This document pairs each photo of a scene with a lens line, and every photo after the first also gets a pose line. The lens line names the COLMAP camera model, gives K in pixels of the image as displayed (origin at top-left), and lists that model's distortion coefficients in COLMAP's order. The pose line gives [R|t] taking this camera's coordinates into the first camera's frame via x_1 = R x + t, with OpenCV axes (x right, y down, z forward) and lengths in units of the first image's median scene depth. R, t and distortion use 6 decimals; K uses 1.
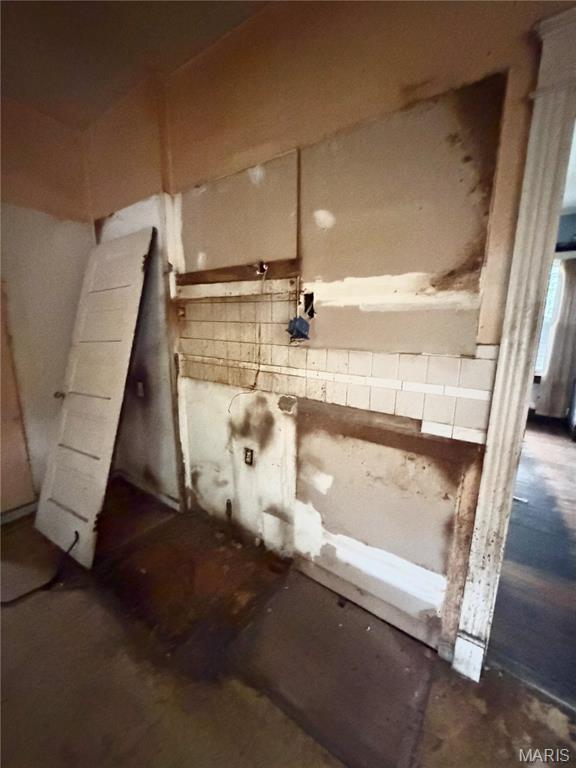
lens RADIAL K [[310.2, 0, 288.0], [0, 310.2, 384.0], [0, 0, 1]] dist [-0.000531, -0.000079]
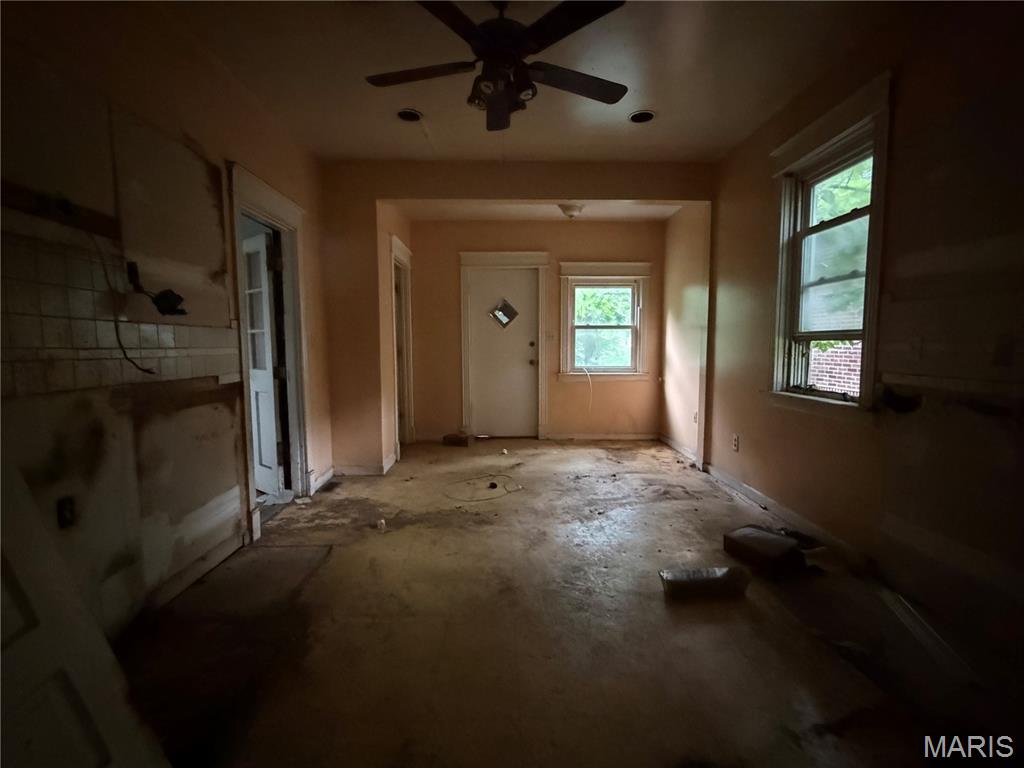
lens RADIAL K [[468.9, 0, 512.0], [0, 468.9, 384.0], [0, 0, 1]] dist [0.000604, -0.000080]
pose [[-0.613838, -0.073844, 0.785971, -1.658058], [0.155771, 0.964711, 0.212293, -0.070404], [-0.773911, 0.252744, -0.580673, 1.010948]]
